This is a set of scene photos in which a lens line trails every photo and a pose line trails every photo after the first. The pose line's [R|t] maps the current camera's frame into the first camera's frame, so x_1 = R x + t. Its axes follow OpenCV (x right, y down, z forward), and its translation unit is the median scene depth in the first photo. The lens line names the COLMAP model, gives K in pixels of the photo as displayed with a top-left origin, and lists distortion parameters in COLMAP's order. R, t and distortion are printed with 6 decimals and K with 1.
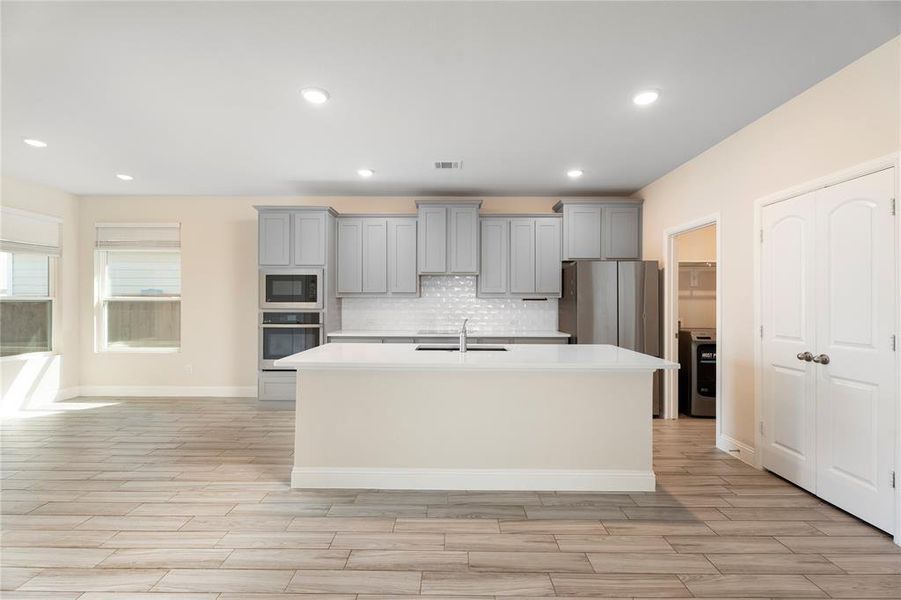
lens RADIAL K [[400.7, 0, 449.4], [0, 400.7, 302.6], [0, 0, 1]] dist [0.000100, 0.000822]
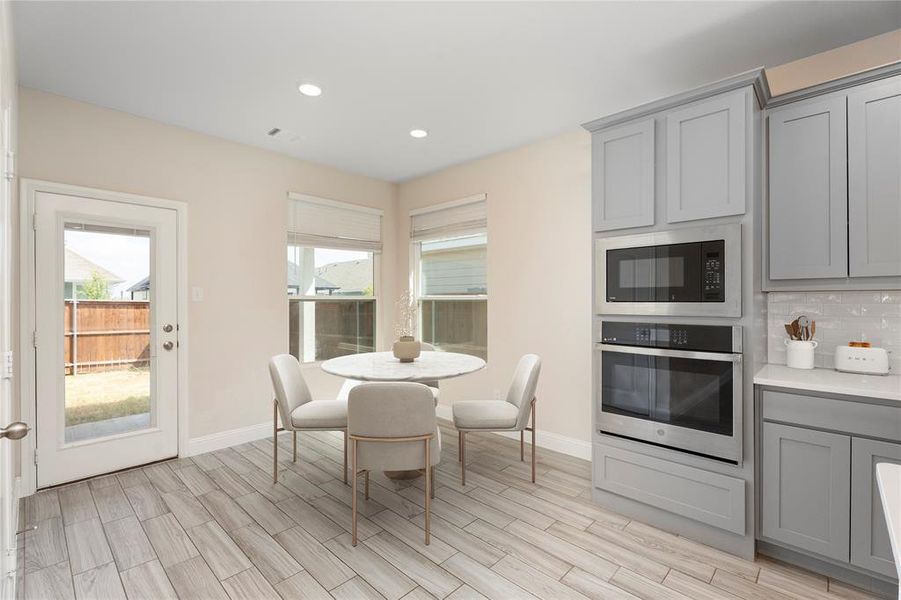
lens RADIAL K [[400.7, 0, 451.7], [0, 400.7, 300.7], [0, 0, 1]] dist [0.000100, 0.000822]
pose [[0.732370, -0.001269, -0.680906, -0.249892], [0.000482, 0.999999, -0.001344, -0.002286], [0.680907, 0.000656, 0.732370, 0.479700]]
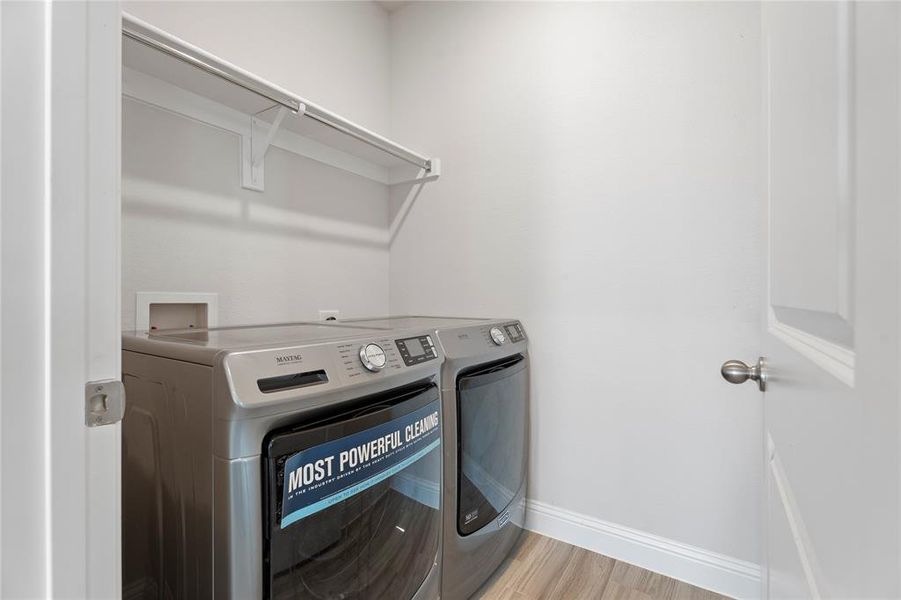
lens RADIAL K [[400.7, 0, 451.7], [0, 400.7, 297.2], [0, 0, 1]] dist [0.000100, 0.000822]
pose [[0.549549, -0.004269, 0.835450, 0.485347], [0.000672, 0.999989, 0.004668, 0.045769], [-0.835461, -0.002004, 0.549546, 0.781159]]
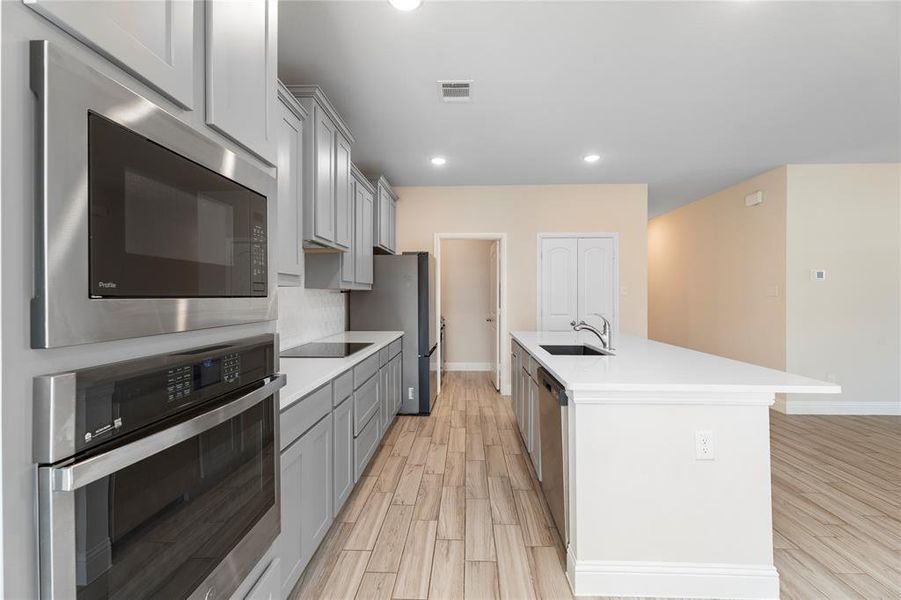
lens RADIAL K [[400.7, 0, 448.8], [0, 400.7, 296.2], [0, 0, 1]] dist [0.000100, 0.000822]
pose [[0.037816, -0.003930, 0.999277, -0.593367], [0.003545, 0.999987, 0.003799, -0.002252], [-0.999278, 0.003399, 0.037829, 0.859965]]
